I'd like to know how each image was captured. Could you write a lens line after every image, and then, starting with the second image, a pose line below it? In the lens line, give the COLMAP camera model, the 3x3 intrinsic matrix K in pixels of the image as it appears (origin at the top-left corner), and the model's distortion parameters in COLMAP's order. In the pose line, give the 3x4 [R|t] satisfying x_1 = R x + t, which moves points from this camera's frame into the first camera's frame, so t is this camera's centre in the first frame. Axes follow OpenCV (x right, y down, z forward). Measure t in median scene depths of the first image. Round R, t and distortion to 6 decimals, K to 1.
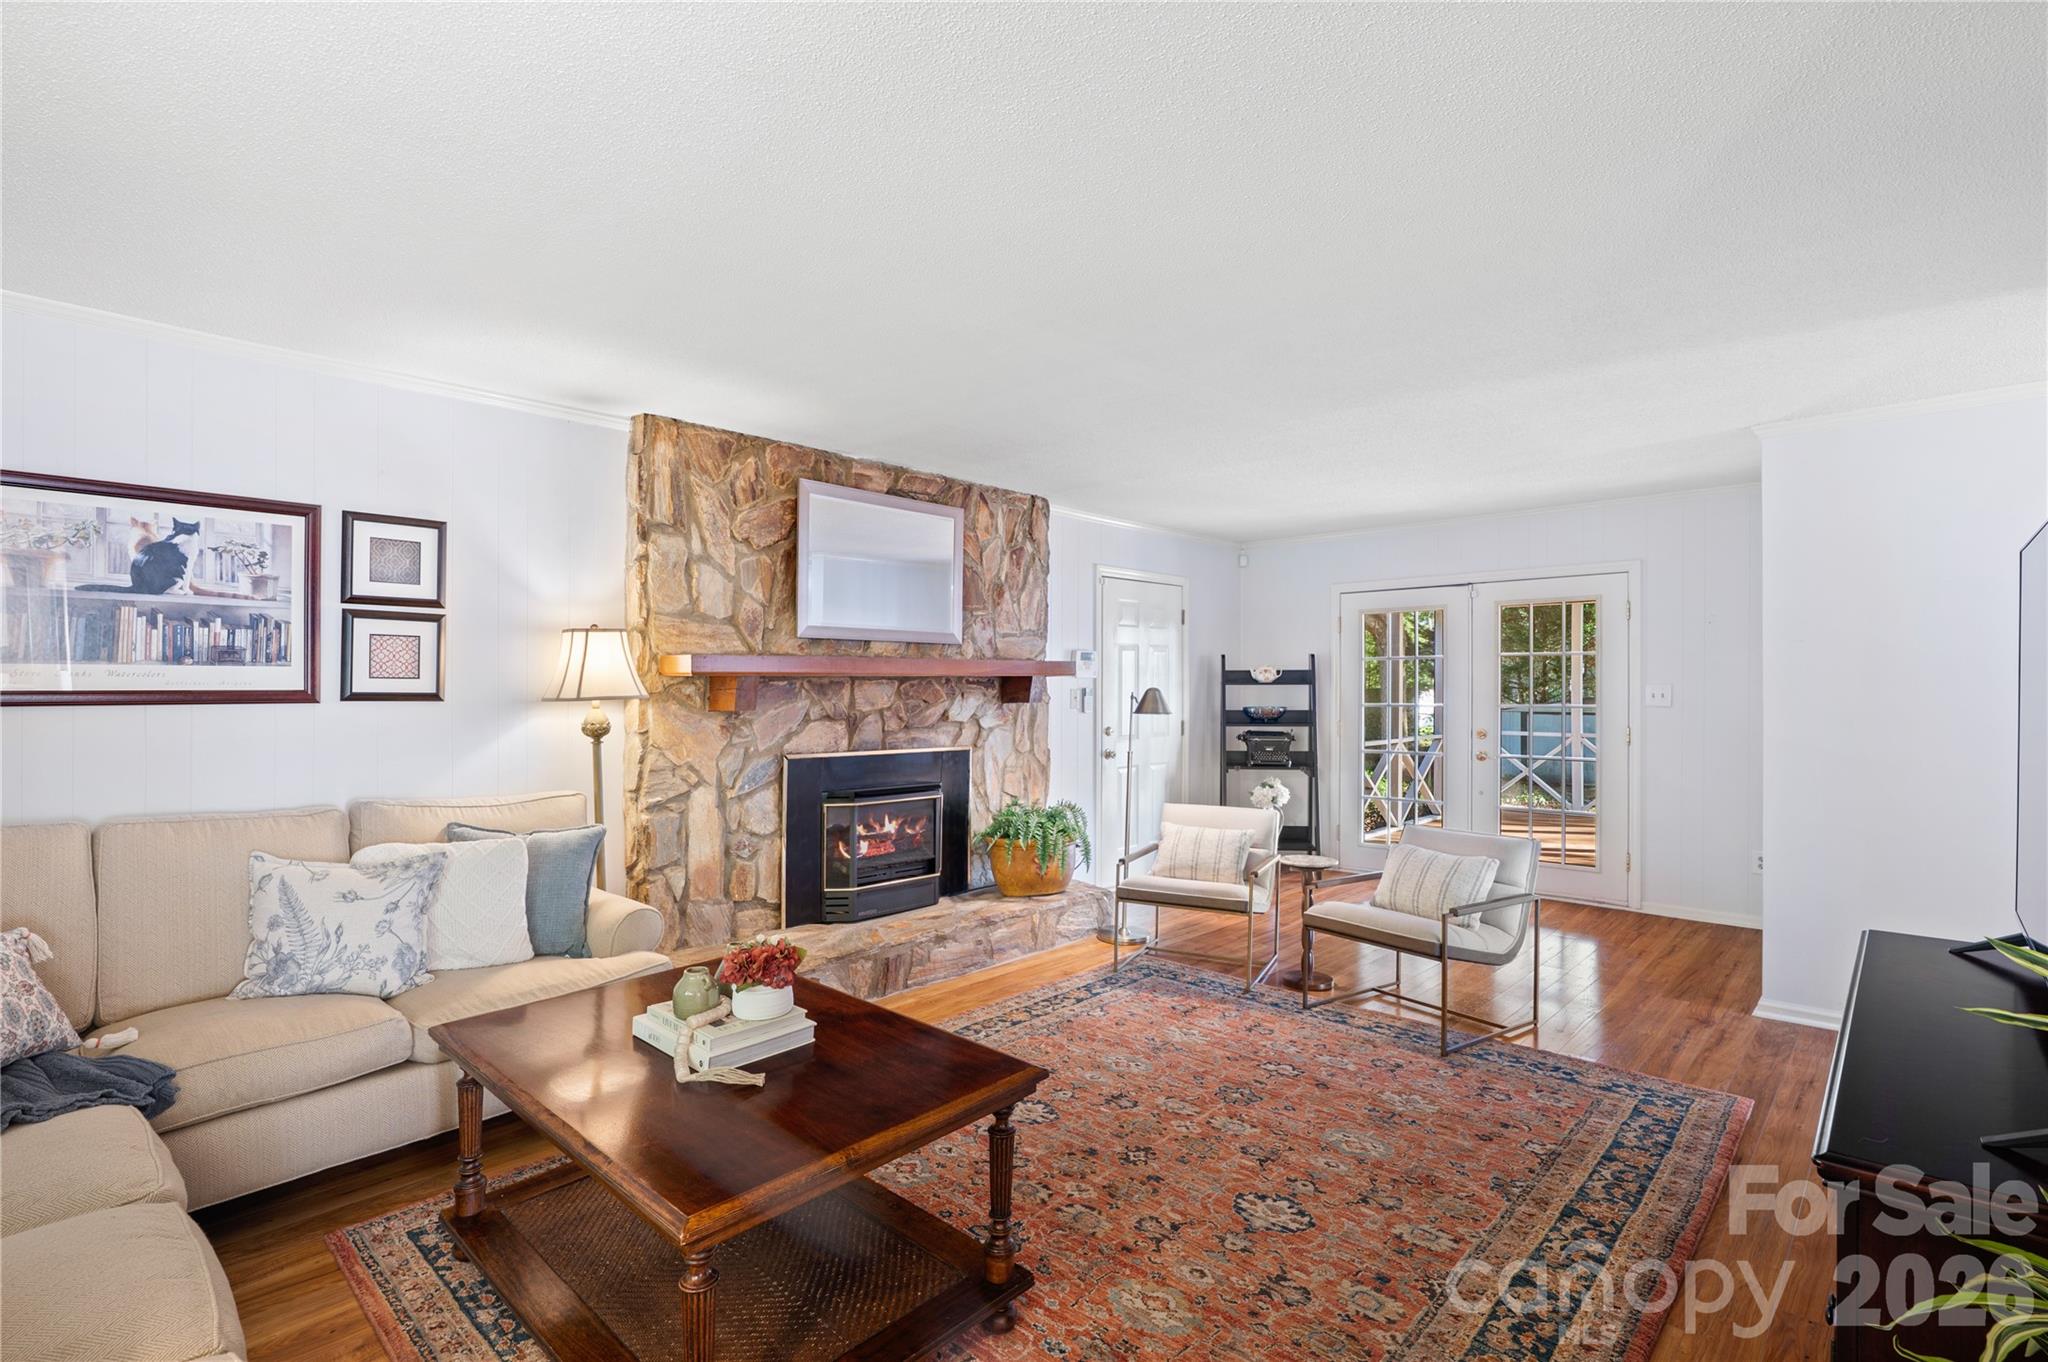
lens RADIAL K [[956.6, 0, 1024.1], [0, 956.6, 698.3], [0, 0, 1]] dist [0.005861, 0.000862]
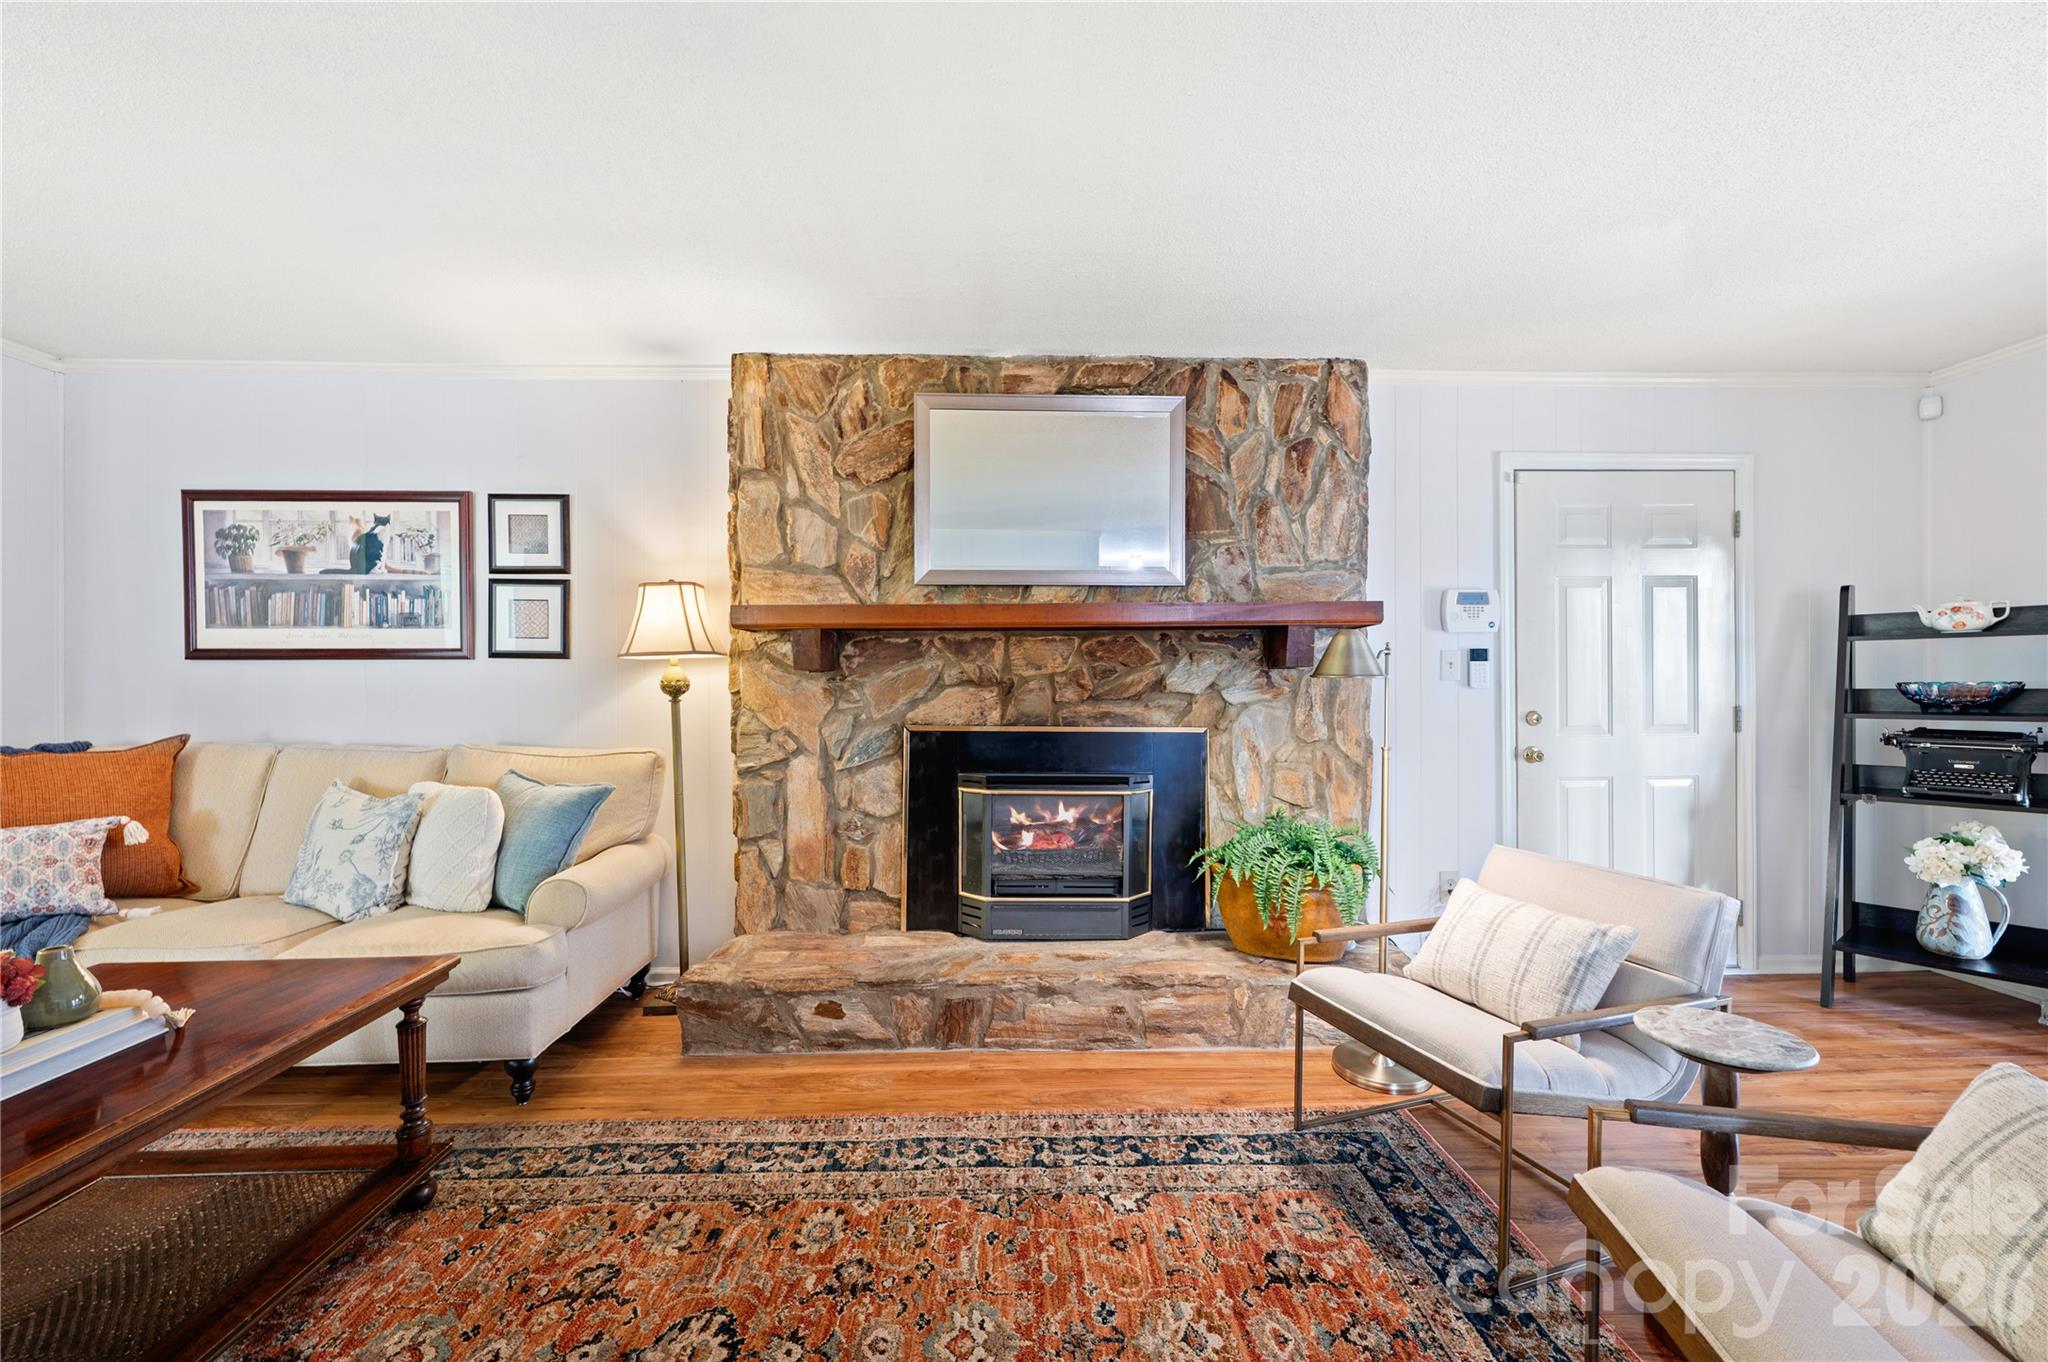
lens RADIAL K [[830.0, 0, 1020.8], [0, 830.0, 688.4], [0, 0, 1]] dist [0.000387, -0.000105]
pose [[0.706922, 0.001660, -0.707290, 0.359667], [-0.007752, 0.999955, -0.005401, 0.031785], [0.707249, 0.009301, 0.706903, 0.586538]]
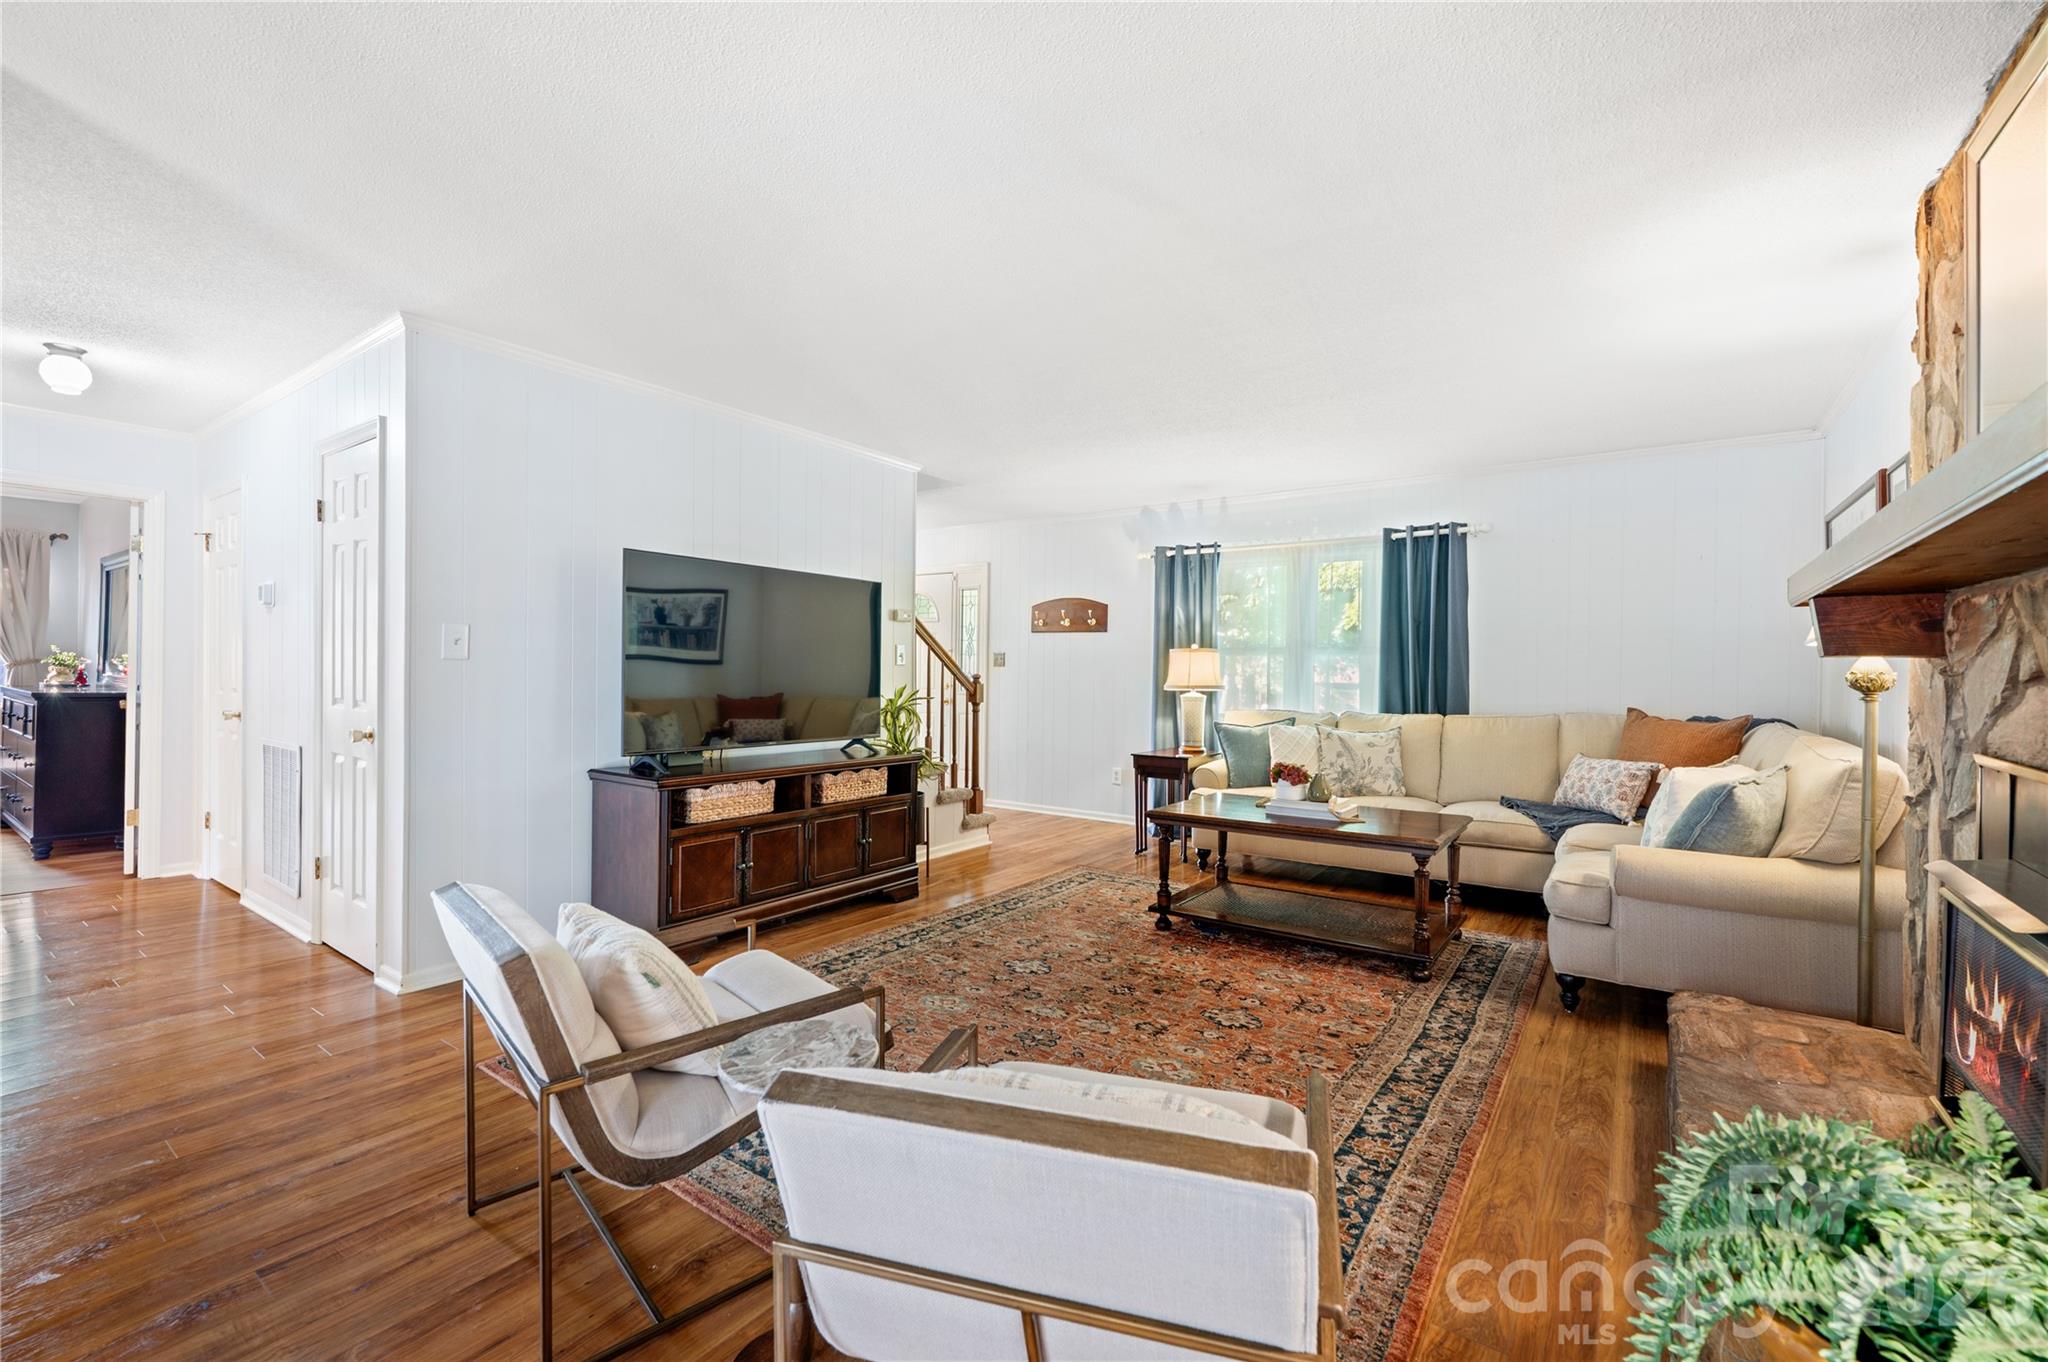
lens RADIAL K [[871.5, 0, 1027.1], [0, 871.5, 678.4], [0, 0, 1]] dist [-0.002668, -0.000448]
pose [[-0.989666, -0.011446, -0.142934, 0.280554], [-0.015323, 0.999543, 0.026053, 0.019569], [0.142570, 0.027974, -0.989389, 1.432295]]
